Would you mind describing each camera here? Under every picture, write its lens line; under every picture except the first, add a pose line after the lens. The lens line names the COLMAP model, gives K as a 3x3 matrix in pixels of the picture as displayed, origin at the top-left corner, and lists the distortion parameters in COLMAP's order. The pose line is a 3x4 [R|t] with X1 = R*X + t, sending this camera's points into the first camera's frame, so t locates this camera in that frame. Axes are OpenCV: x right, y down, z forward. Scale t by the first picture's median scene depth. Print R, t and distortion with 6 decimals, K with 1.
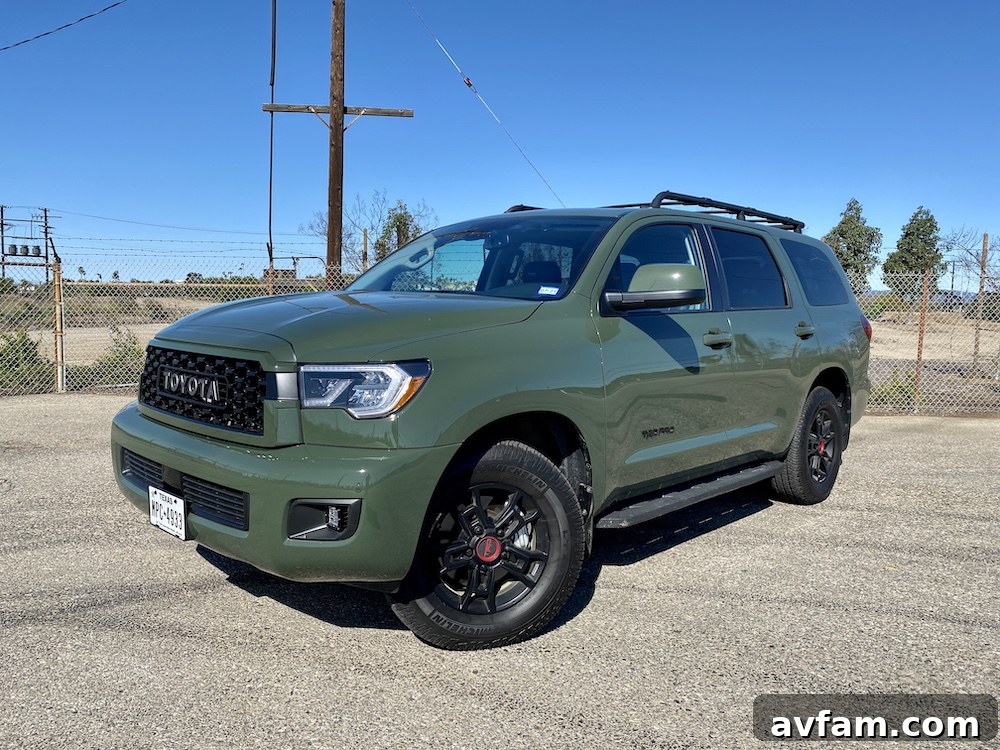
lens RADIAL K [[764.4, 0, 500.0], [0, 764.4, 375.0], [0, 0, 1]] dist [0.022804, 0.000958]
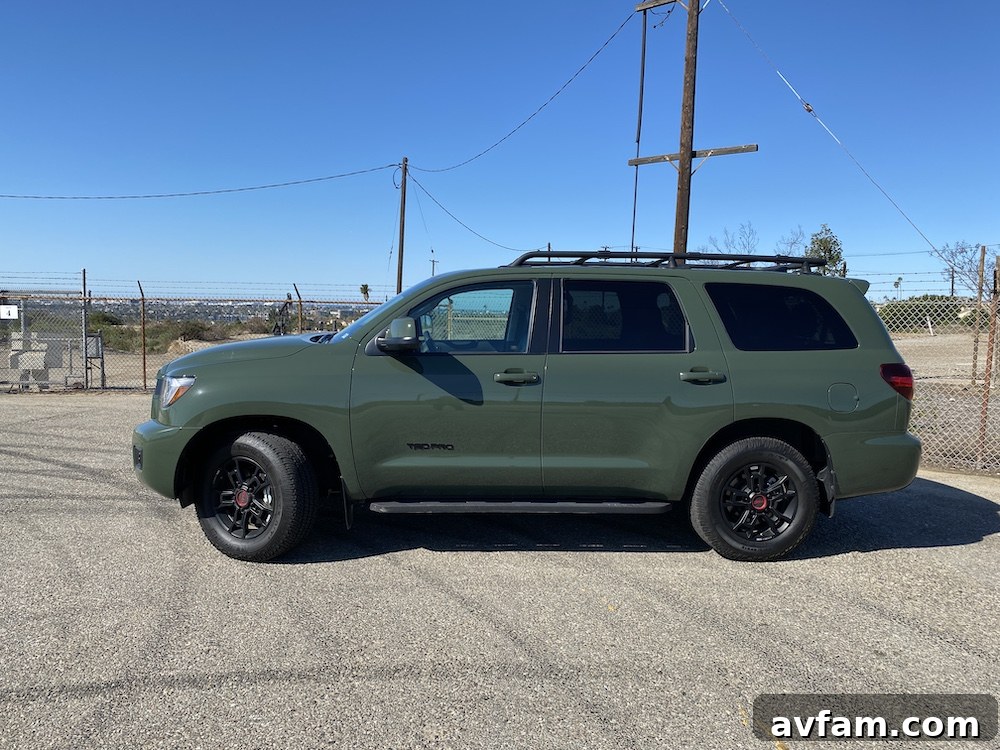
lens RADIAL K [[764.4, 0, 500.0], [0, 764.4, 375.0], [0, 0, 1]] dist [0.022804, 0.000958]
pose [[0.736736, 0.053484, -0.674062, 0.910440], [-0.073742, 0.997276, -0.001469, -0.040821], [0.672147, 0.050789, 0.738673, 0.104490]]
